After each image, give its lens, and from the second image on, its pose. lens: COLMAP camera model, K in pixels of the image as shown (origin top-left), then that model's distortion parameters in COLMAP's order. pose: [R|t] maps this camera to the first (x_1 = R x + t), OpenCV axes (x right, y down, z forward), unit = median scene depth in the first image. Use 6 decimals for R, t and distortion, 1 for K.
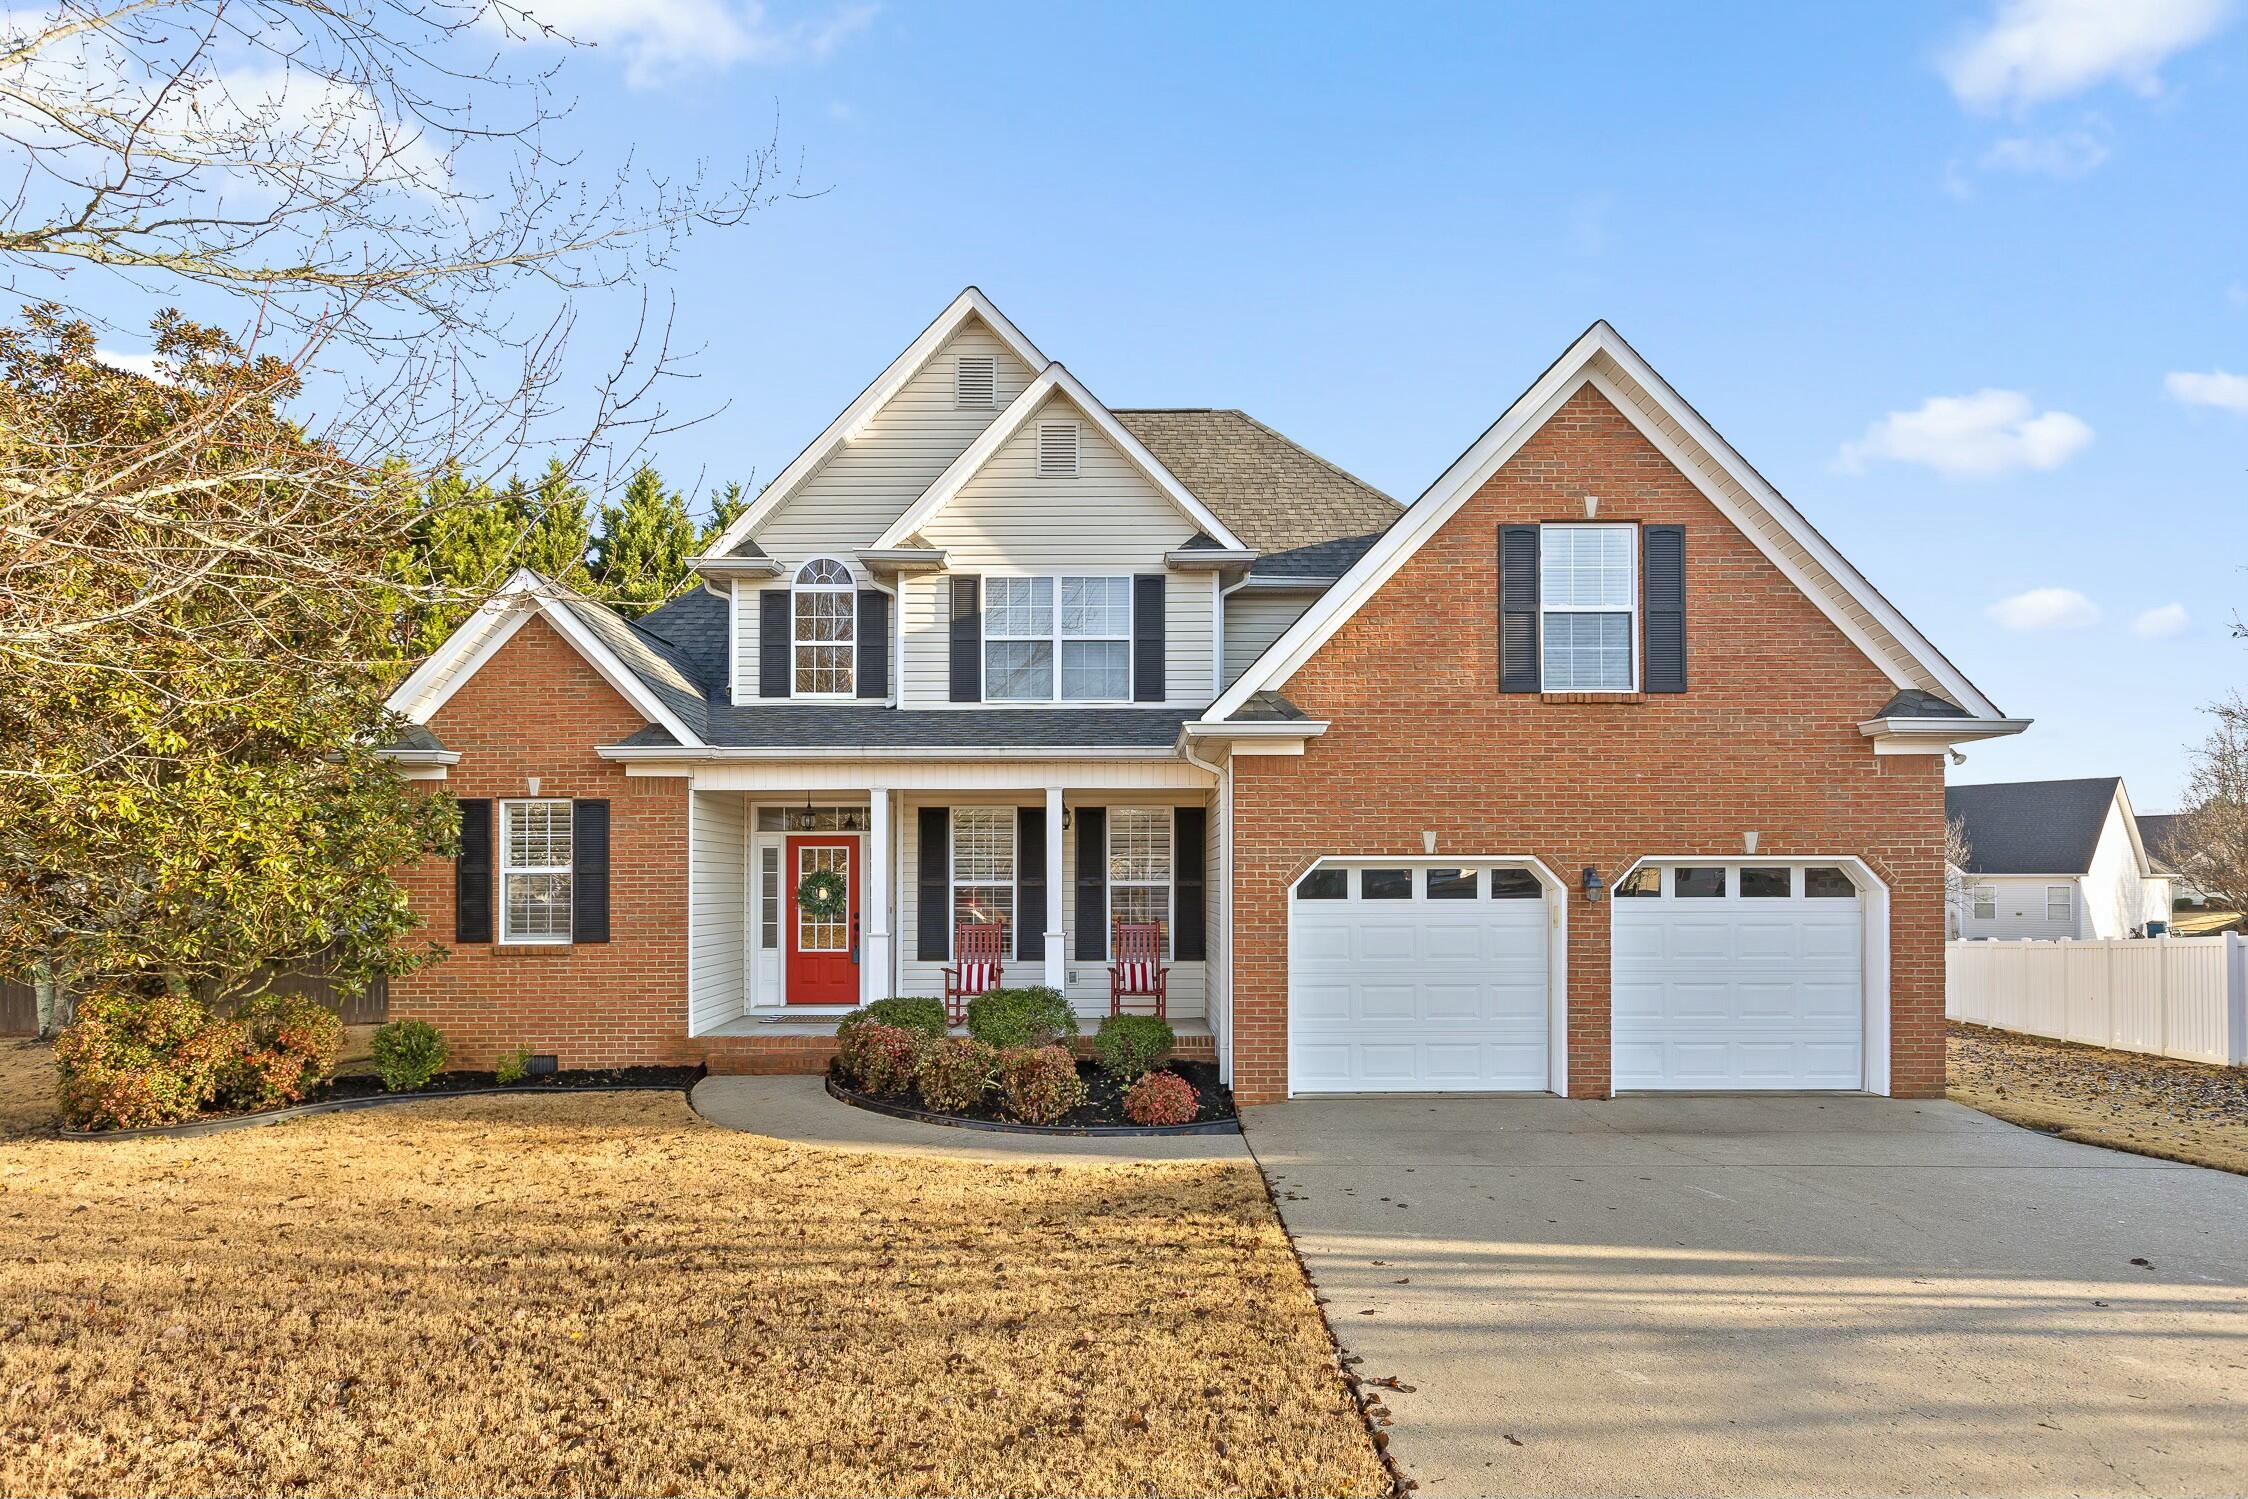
lens RADIAL K [[1199.4, 0, 1101.0], [0, 1199.4, 870.7], [0, 0, 1]] dist [-0.000157, 0.000979]
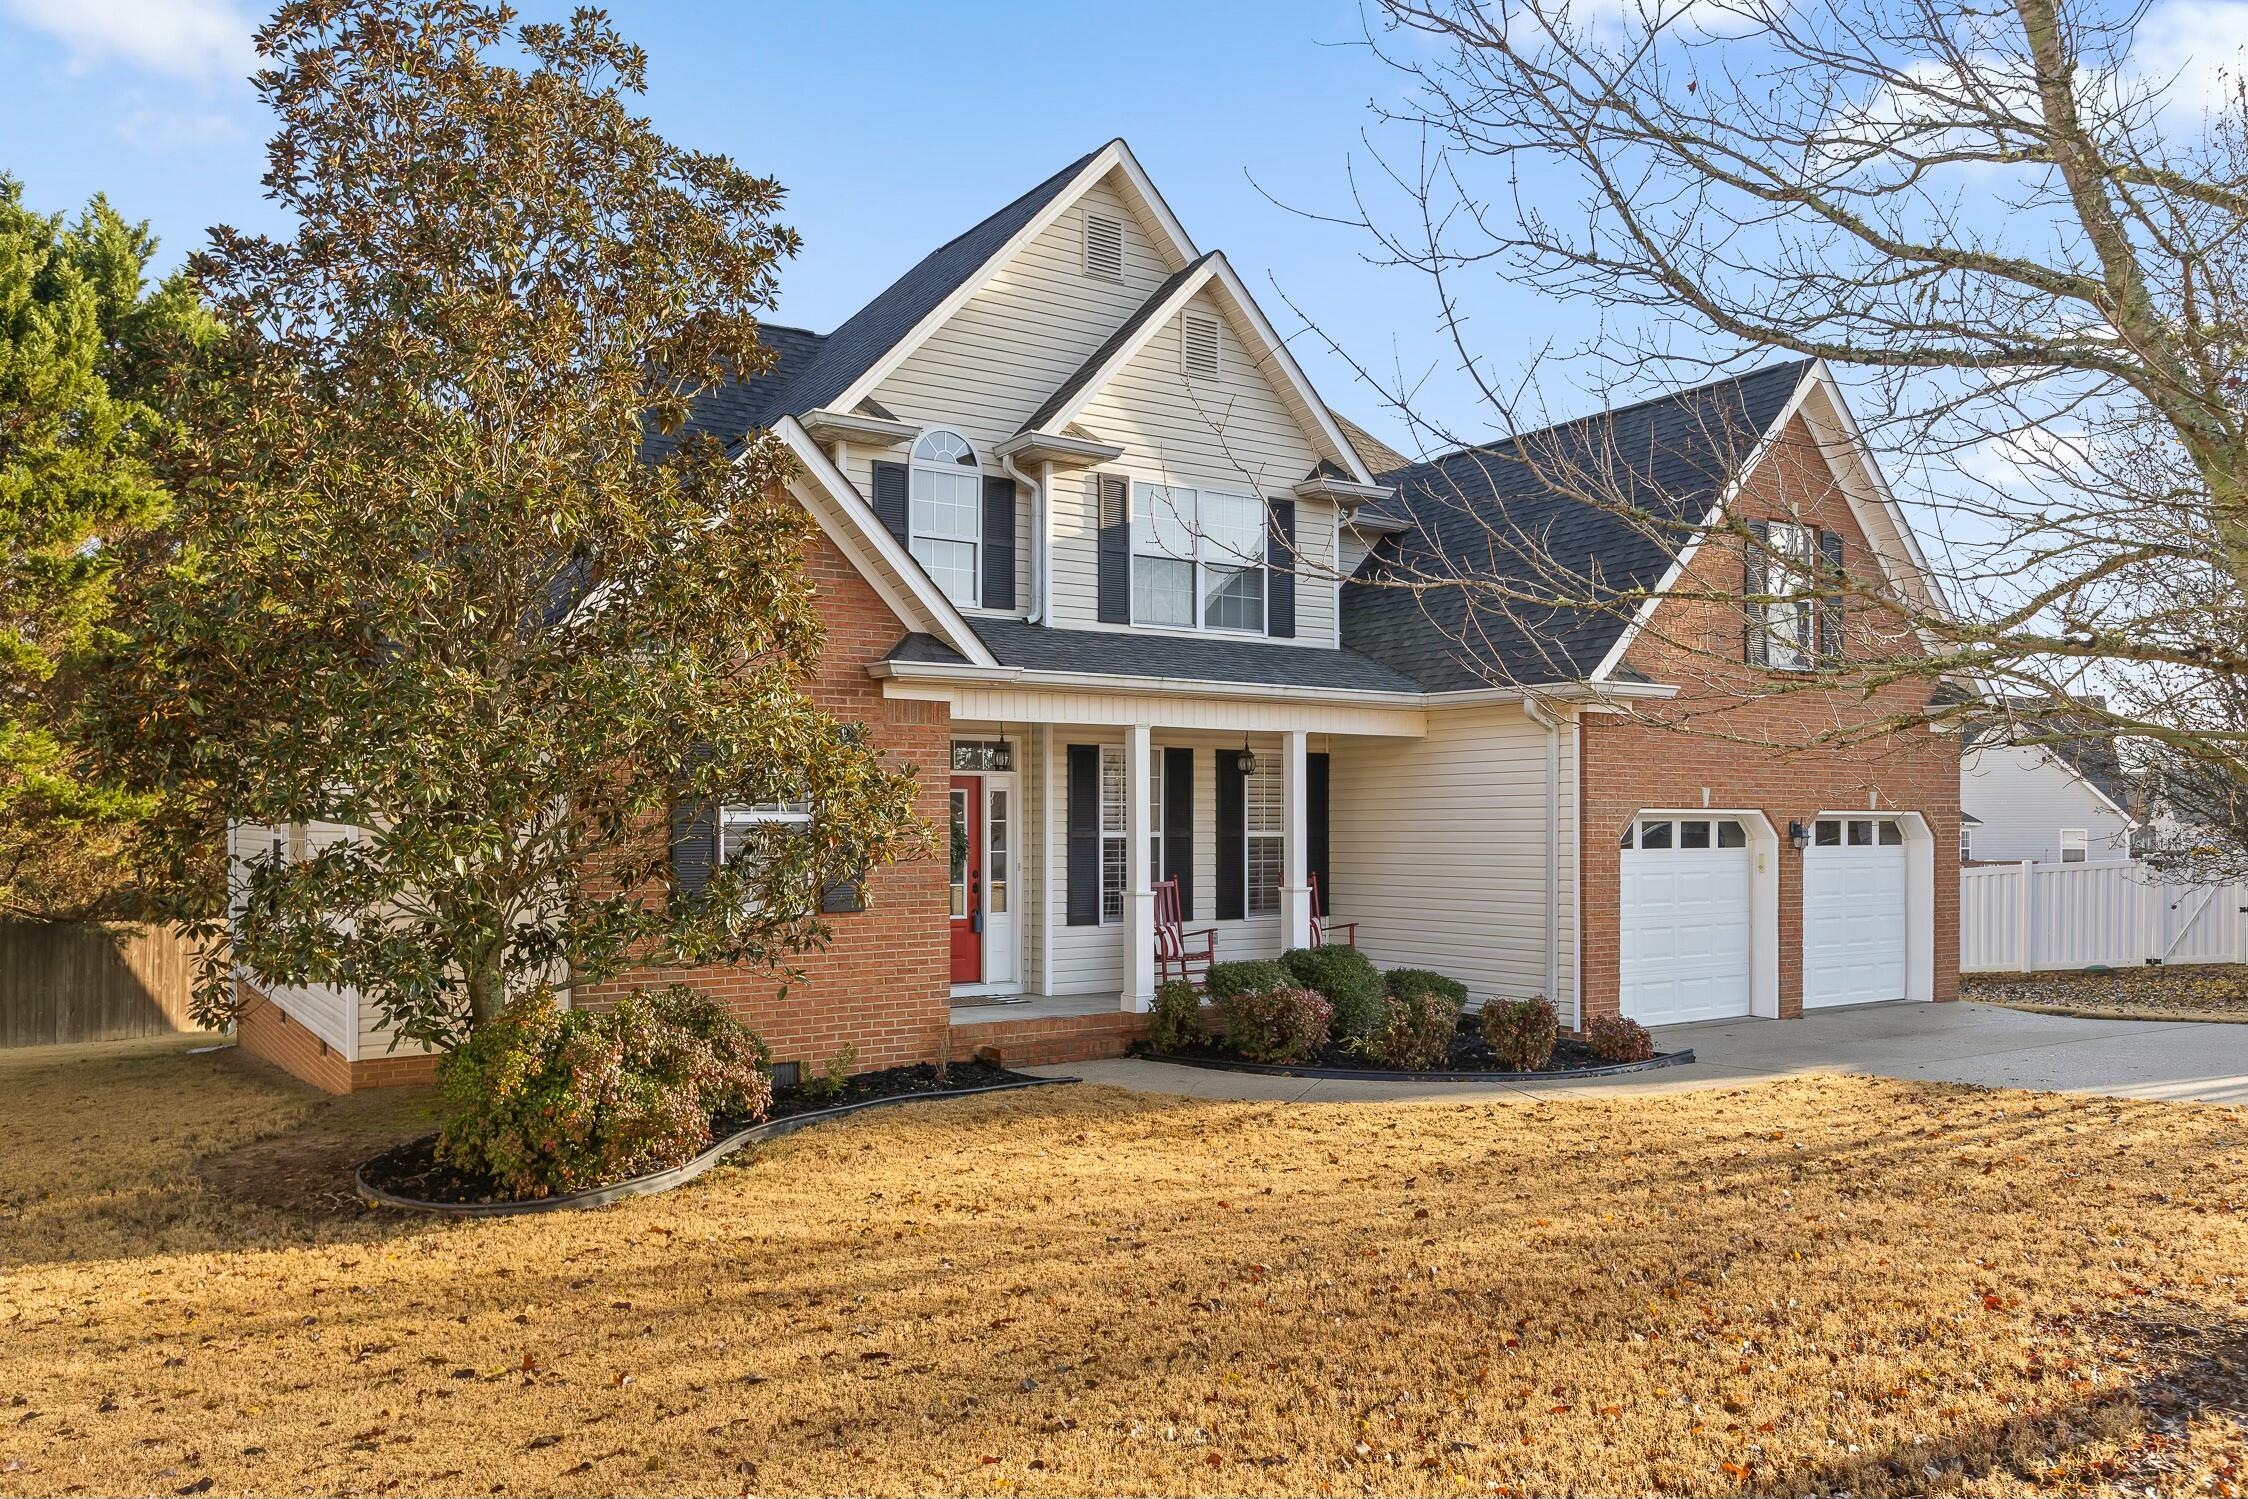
lens RADIAL K [[1628.9, 0, 1075.2], [0, 1628.9, 832.0], [0, 0, 1]] dist [0.014703, 0.000989]
pose [[0.836447, -0.000094, 0.548048, -0.872784], [-0.004048, 0.999972, 0.006351, 0.001453], [-0.548033, -0.007531, 0.836423, 0.042250]]
